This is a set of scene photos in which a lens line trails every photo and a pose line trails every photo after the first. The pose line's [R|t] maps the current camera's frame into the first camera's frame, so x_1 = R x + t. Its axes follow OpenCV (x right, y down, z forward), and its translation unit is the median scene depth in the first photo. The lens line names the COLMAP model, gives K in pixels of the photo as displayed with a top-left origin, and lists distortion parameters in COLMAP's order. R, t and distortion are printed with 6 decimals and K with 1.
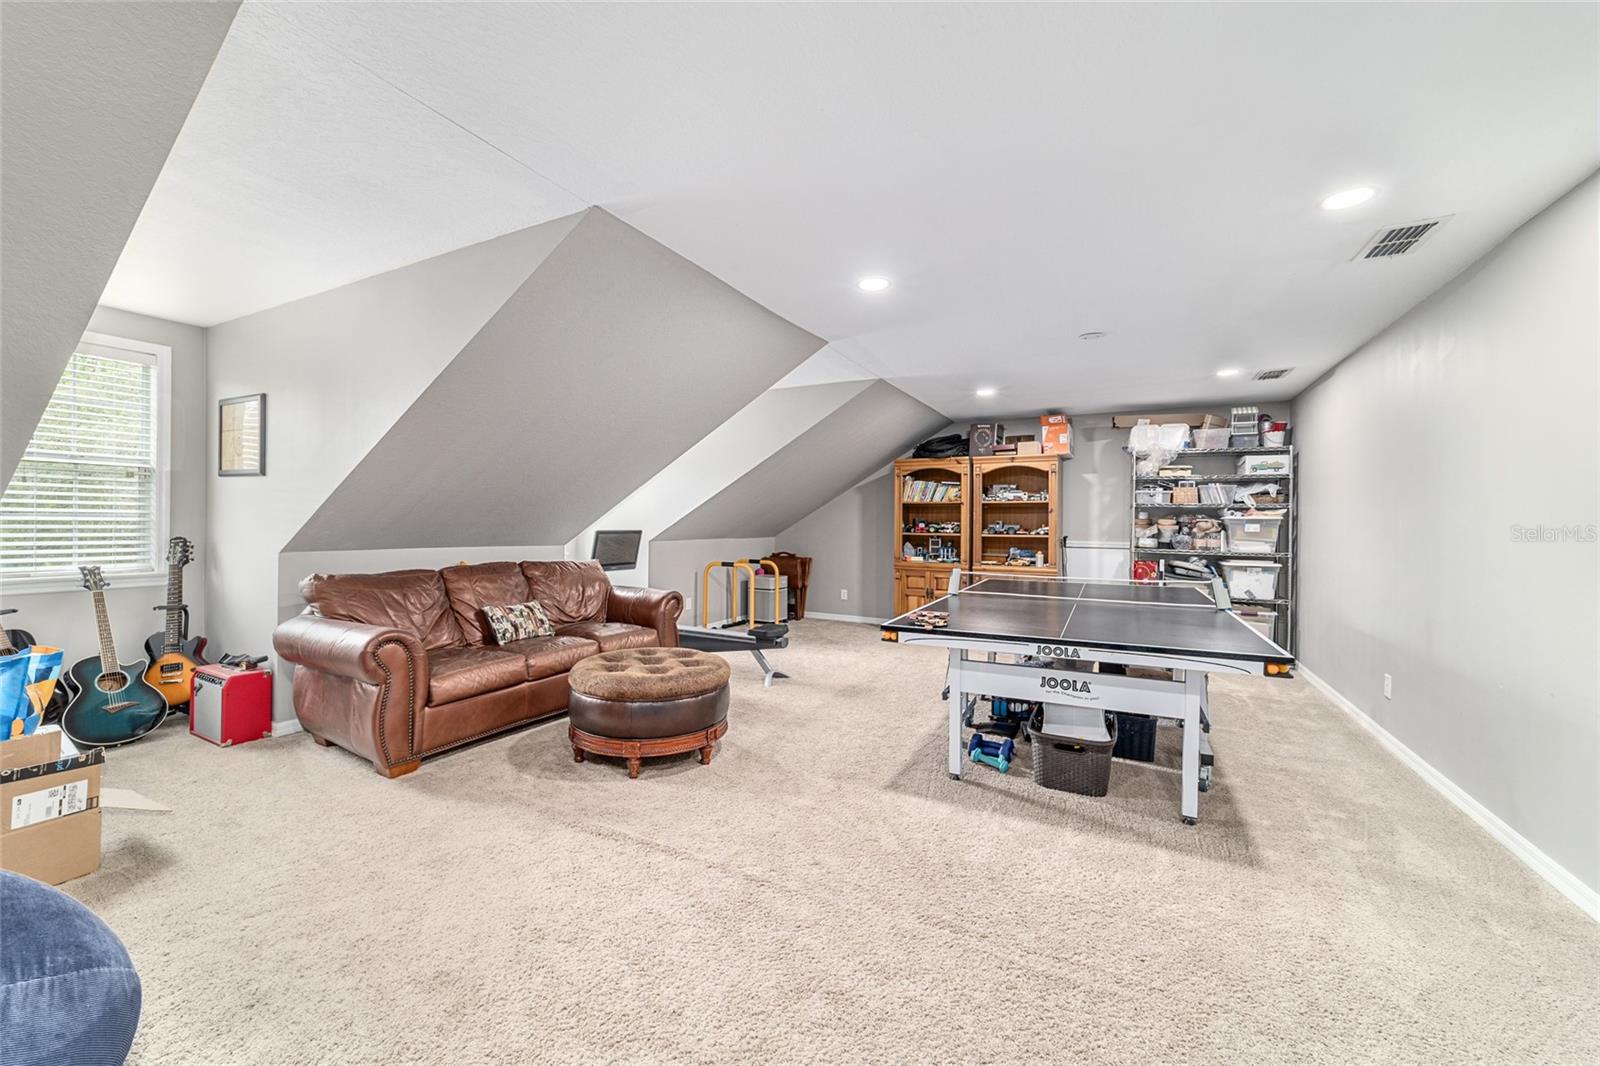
lens RADIAL K [[611.9, 0, 797.0], [0, 611.9, 531.1], [0, 0, 1]] dist [-0.018653, 0.008195]
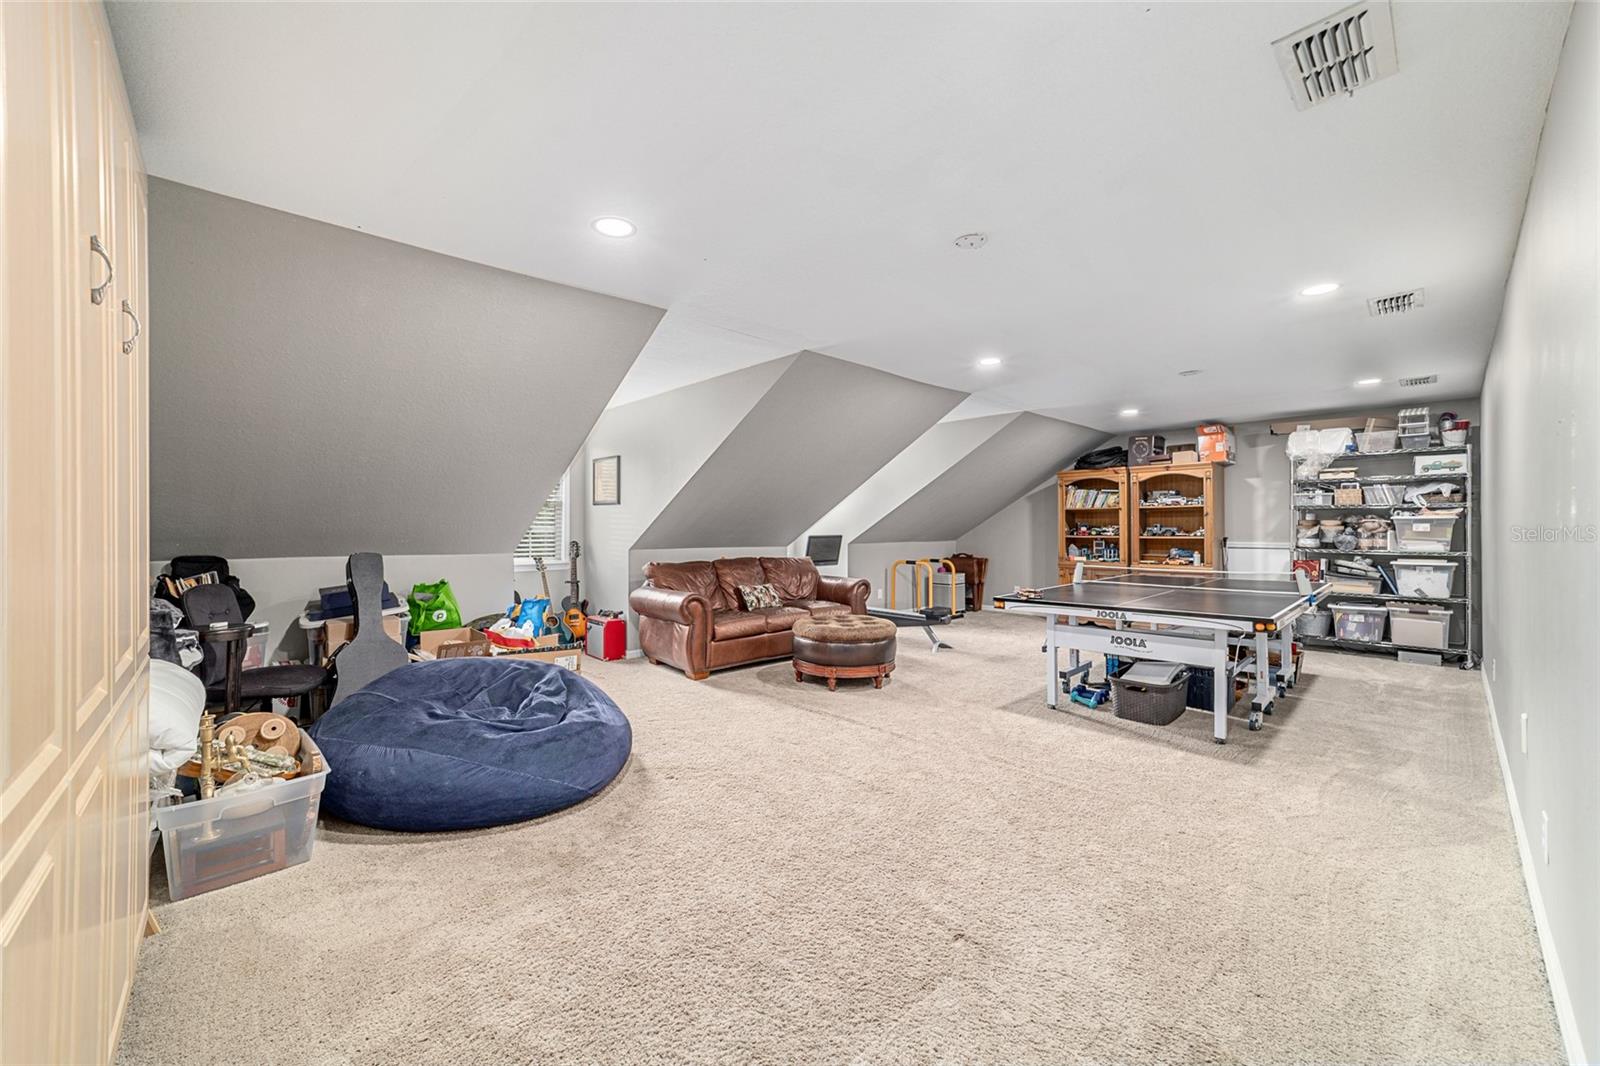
lens RADIAL K [[611.9, 0, 797.0], [0, 611.9, 531.1], [0, 0, 1]] dist [-0.018653, 0.008195]
pose [[0.943285, -0.011084, -0.331800, 0.101979], [0.007434, 0.999897, -0.012269, 0.005727], [0.331902, 0.009106, 0.943270, -0.305622]]
